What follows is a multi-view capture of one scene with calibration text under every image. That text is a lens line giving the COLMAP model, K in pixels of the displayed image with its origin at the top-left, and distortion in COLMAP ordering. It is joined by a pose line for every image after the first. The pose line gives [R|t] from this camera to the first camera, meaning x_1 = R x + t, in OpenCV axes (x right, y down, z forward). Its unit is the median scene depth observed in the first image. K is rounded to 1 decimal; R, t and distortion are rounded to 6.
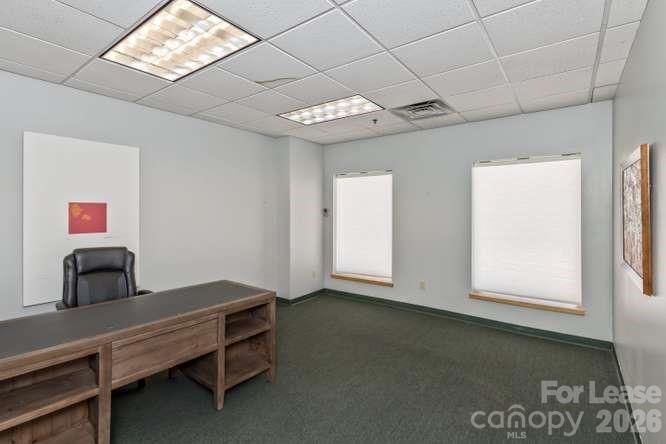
lens RADIAL K [[313.5, 0, 344.7], [0, 313.5, 210.0], [0, 0, 1]] dist [0.019814, 0.002014]
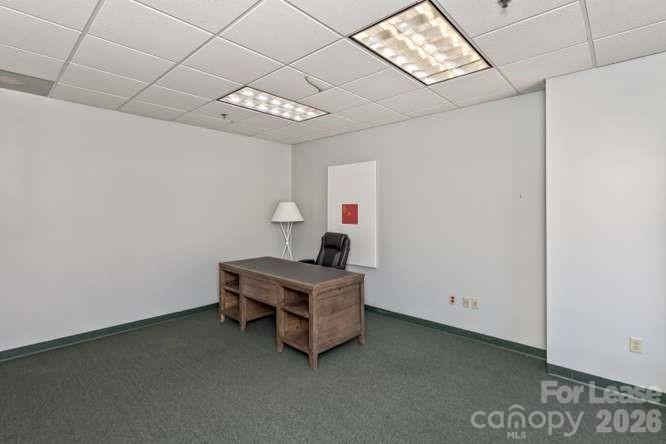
lens RADIAL K [[313.5, 0, 308.5], [0, 313.5, 210.3], [0, 0, 1]] dist [0.019814, 0.002014]
pose [[-0.143452, 0.001096, -0.989657, 0.593970], [0.004889, 0.999988, 0.000399, 0.005245], [0.989645, -0.004781, -0.143455, 0.826762]]
